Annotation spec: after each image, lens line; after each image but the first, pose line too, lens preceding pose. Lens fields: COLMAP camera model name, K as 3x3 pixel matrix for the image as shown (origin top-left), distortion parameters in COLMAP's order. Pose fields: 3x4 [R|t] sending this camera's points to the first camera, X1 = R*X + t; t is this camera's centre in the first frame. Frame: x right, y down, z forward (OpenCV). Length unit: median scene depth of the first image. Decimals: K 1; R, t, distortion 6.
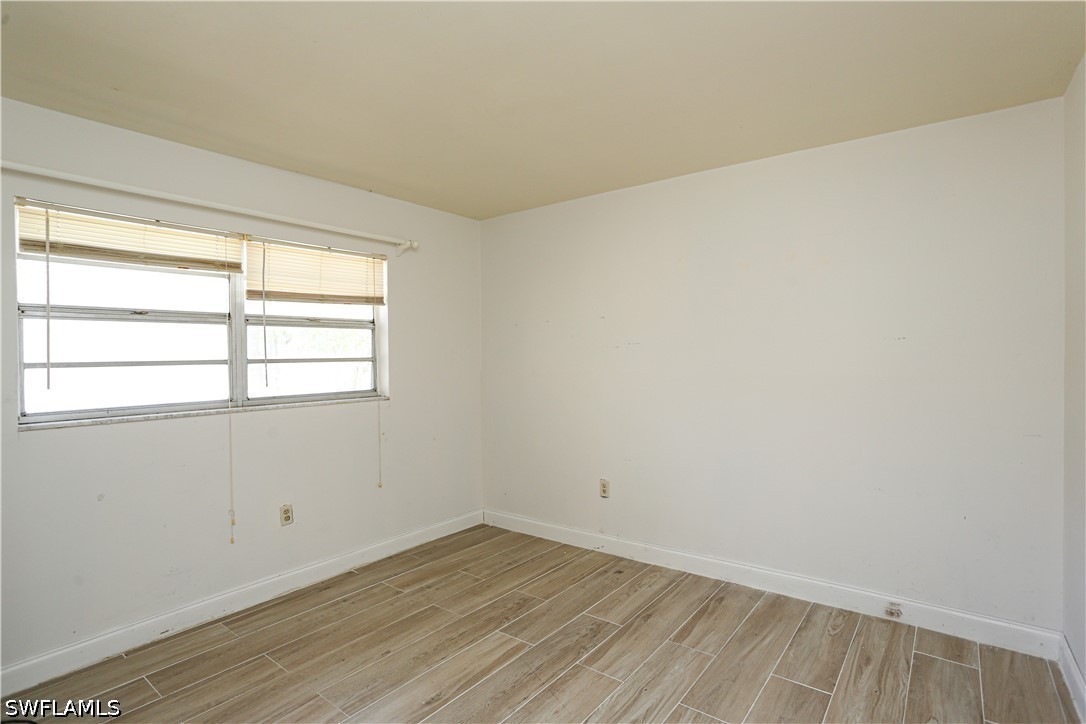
lens RADIAL K [[529.7, 0, 549.1], [0, 529.7, 355.6], [0, 0, 1]] dist [-0.029051, 0.007724]
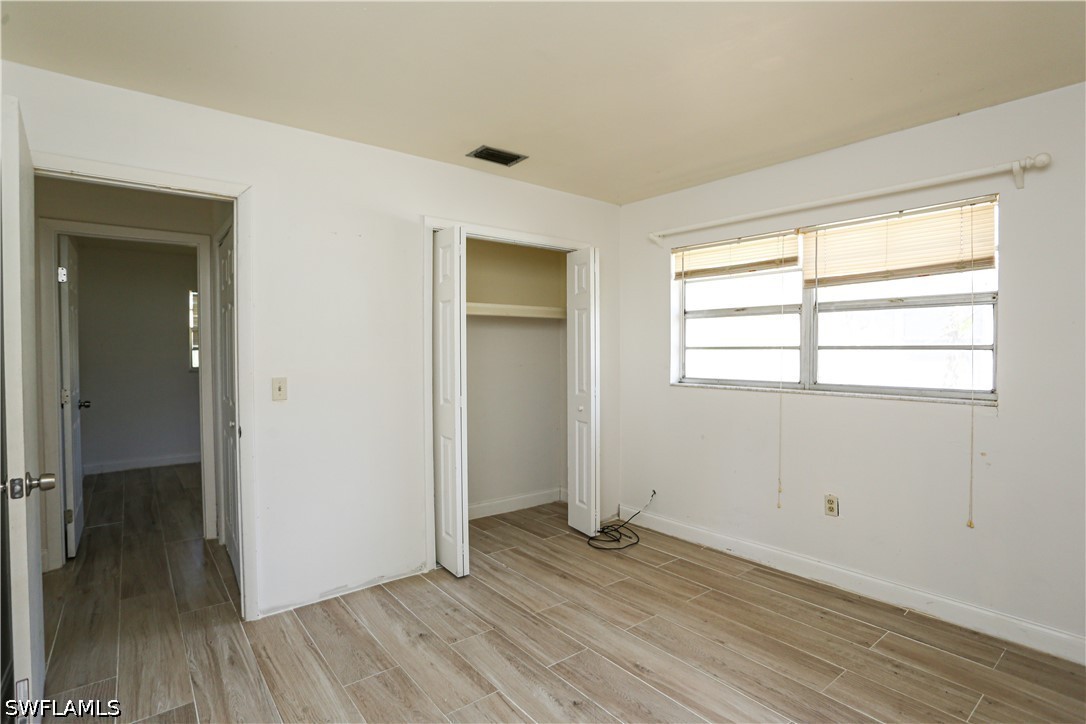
lens RADIAL K [[529.7, 0, 551.3], [0, 529.7, 360.3], [0, 0, 1]] dist [-0.029051, 0.007724]
pose [[-0.202703, 0.031465, -0.978735, 0.580484], [-0.001699, 0.999471, 0.032483, 0.003448], [0.979239, 0.008247, -0.202542, 0.725410]]
